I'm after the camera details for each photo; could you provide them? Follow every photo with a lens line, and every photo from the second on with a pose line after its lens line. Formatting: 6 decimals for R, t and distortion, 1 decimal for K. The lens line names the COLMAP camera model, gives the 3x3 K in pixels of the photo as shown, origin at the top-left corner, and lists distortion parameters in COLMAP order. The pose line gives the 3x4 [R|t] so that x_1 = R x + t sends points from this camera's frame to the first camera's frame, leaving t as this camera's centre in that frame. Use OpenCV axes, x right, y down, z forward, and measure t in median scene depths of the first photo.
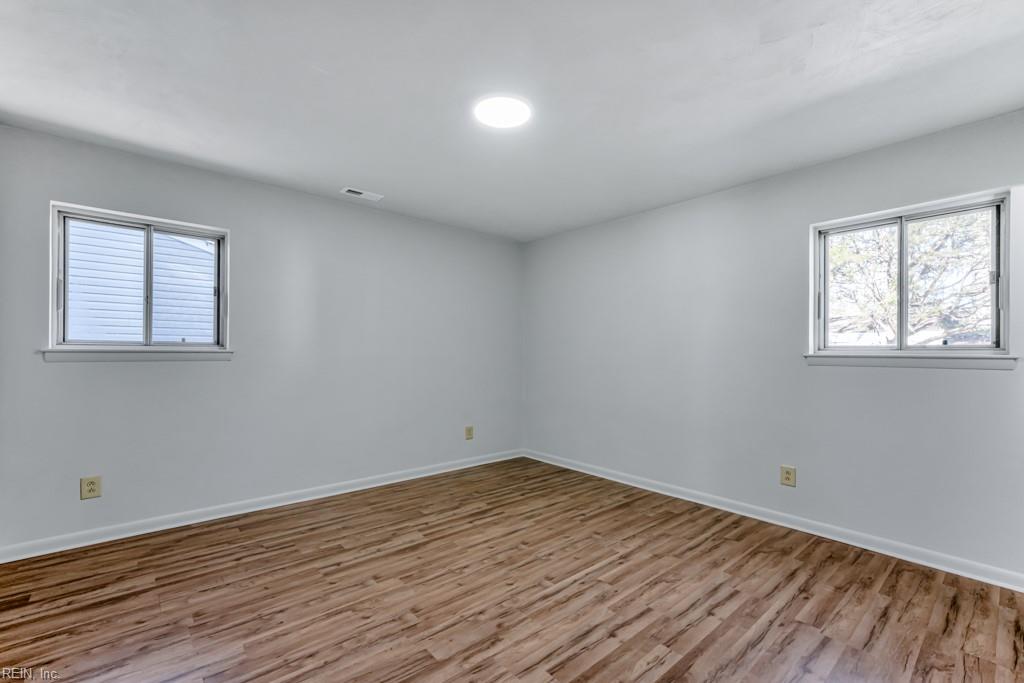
lens RADIAL K [[432.9, 0, 519.8], [0, 432.9, 351.6], [0, 0, 1]] dist [0.000486, 0.000209]
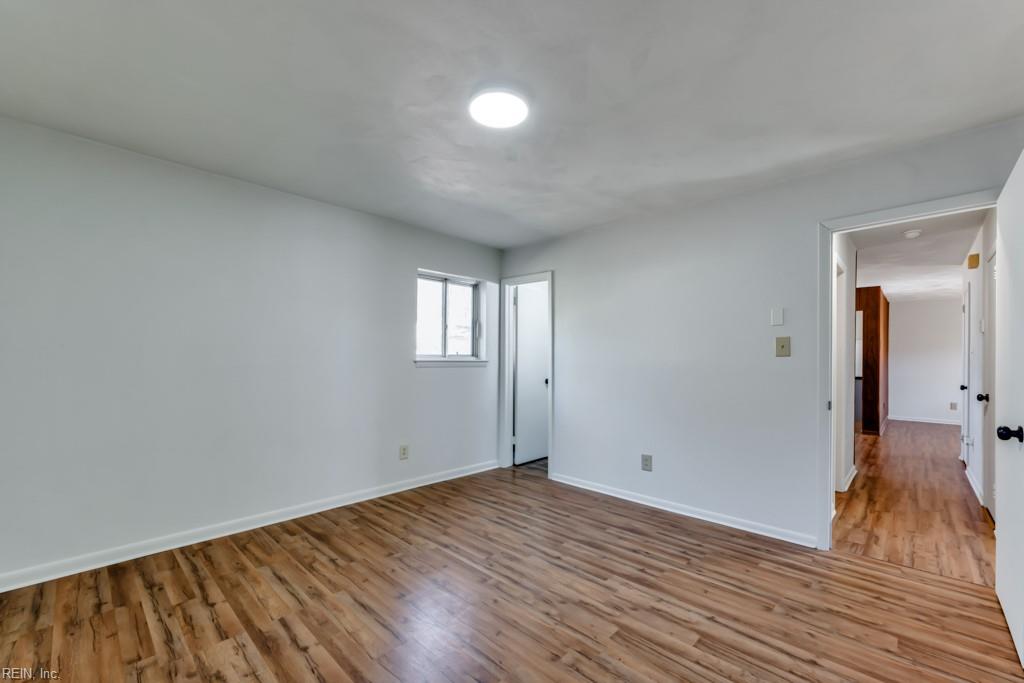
lens RADIAL K [[432.9, 0, 518.4], [0, 432.9, 348.8], [0, 0, 1]] dist [0.000486, 0.000209]
pose [[-0.075536, 0.011024, 0.997082, -0.765453], [-0.005816, 0.999917, -0.011496, -0.017945], [-0.997126, -0.006668, -0.075465, 0.775844]]
